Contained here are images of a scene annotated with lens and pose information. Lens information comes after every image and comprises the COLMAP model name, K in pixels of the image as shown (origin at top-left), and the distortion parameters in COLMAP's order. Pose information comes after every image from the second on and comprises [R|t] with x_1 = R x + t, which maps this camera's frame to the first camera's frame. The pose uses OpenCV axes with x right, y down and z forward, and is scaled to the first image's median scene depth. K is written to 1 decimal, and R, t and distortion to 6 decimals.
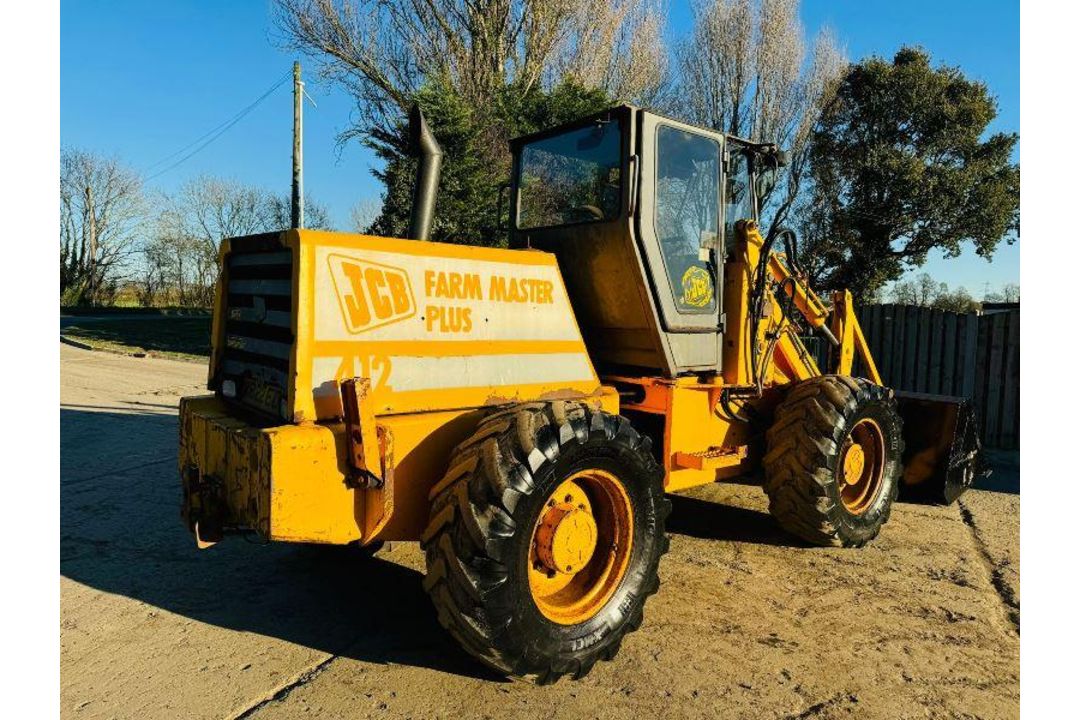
lens RADIAL K [[687.4, 0, 539.2], [0, 687.4, 364.9], [0, 0, 1]] dist [0.043103, -0.047741]
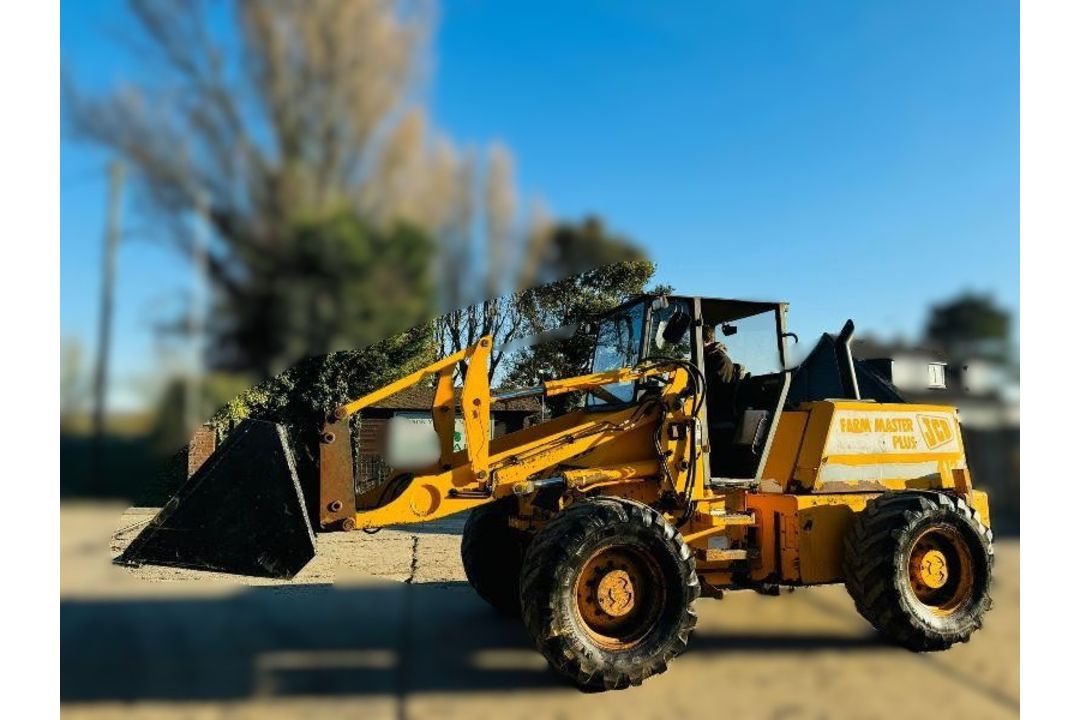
lens RADIAL K [[687.4, 0, 540.2], [0, 687.4, 353.8], [0, 0, 1]] dist [0.043103, -0.047741]
pose [[0.875124, 0.028956, 0.483031, -0.161716], [0.057309, 0.984981, -0.162875, -0.005944], [-0.480493, 0.170218, 0.860321, 0.006839]]
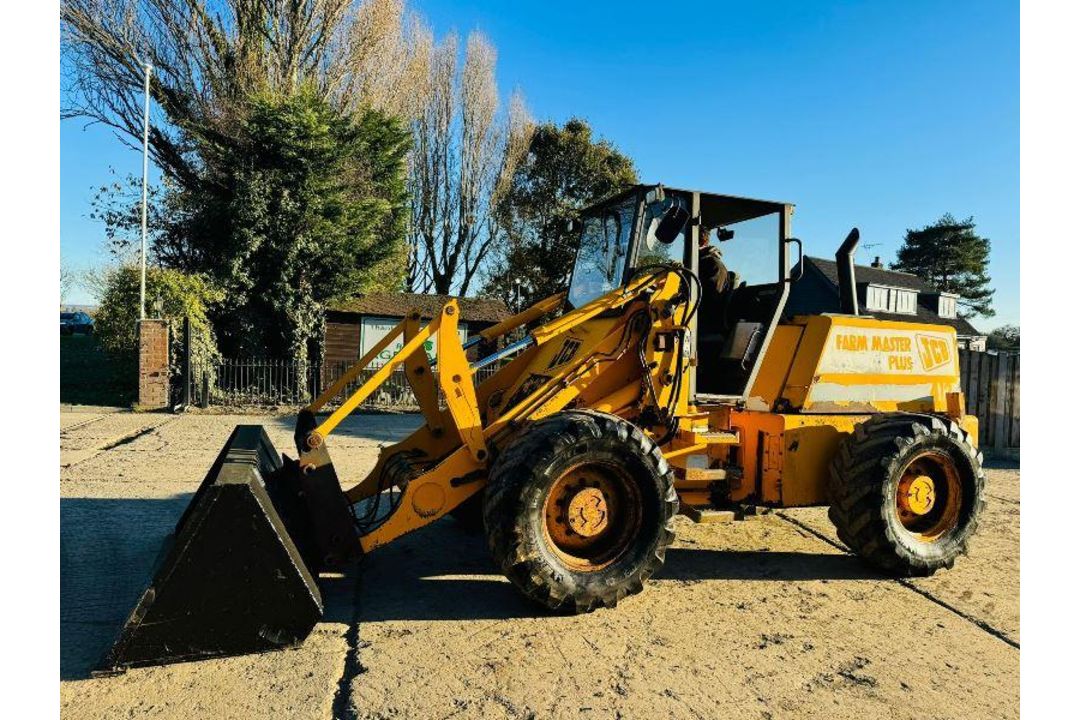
lens RADIAL K [[687.4, 0, 544.2], [0, 687.4, 364.9], [0, 0, 1]] dist [0.043103, -0.047741]
pose [[0.853523, -0.008734, 0.520981, -0.155280], [0.023543, 0.999485, -0.021814, -0.005244], [-0.520523, 0.030885, 0.853289, 0.018161]]
